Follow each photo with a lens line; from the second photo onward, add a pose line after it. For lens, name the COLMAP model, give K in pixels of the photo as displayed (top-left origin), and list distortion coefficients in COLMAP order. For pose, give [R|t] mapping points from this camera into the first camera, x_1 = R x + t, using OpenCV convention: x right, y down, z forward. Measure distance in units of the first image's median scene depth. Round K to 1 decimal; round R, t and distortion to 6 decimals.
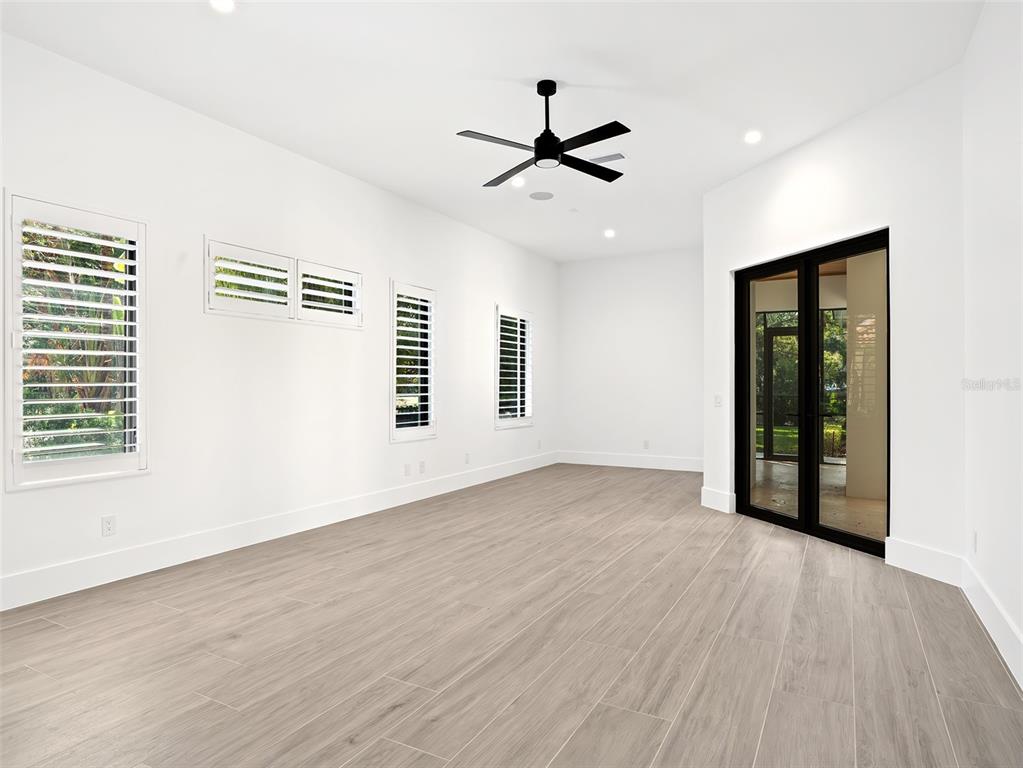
lens RADIAL K [[609.4, 0, 511.5], [0, 609.4, 385.6], [0, 0, 1]] dist [-0.026316, 0.007003]
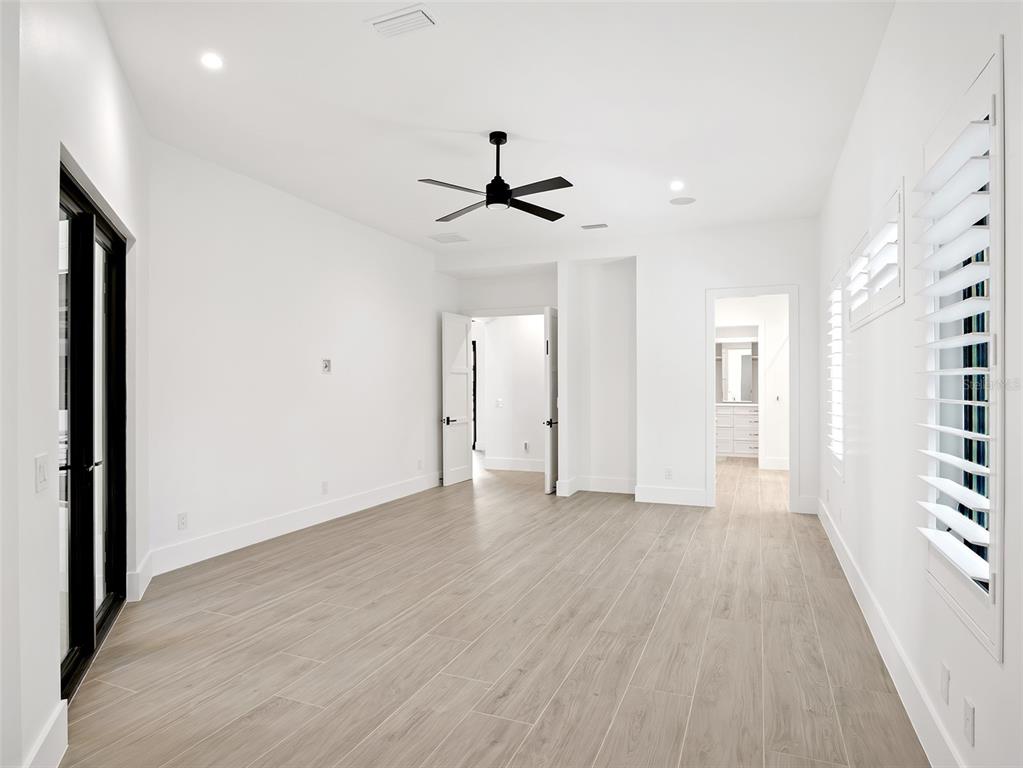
lens RADIAL K [[609.4, 0, 508.3], [0, 609.4, 386.3], [0, 0, 1]] dist [-0.026316, 0.007003]
pose [[-0.993649, 0.001504, -0.112518, 0.165684], [0.001341, 0.999998, 0.001525, -0.040325], [0.112520, 0.001364, -0.993649, 2.094696]]
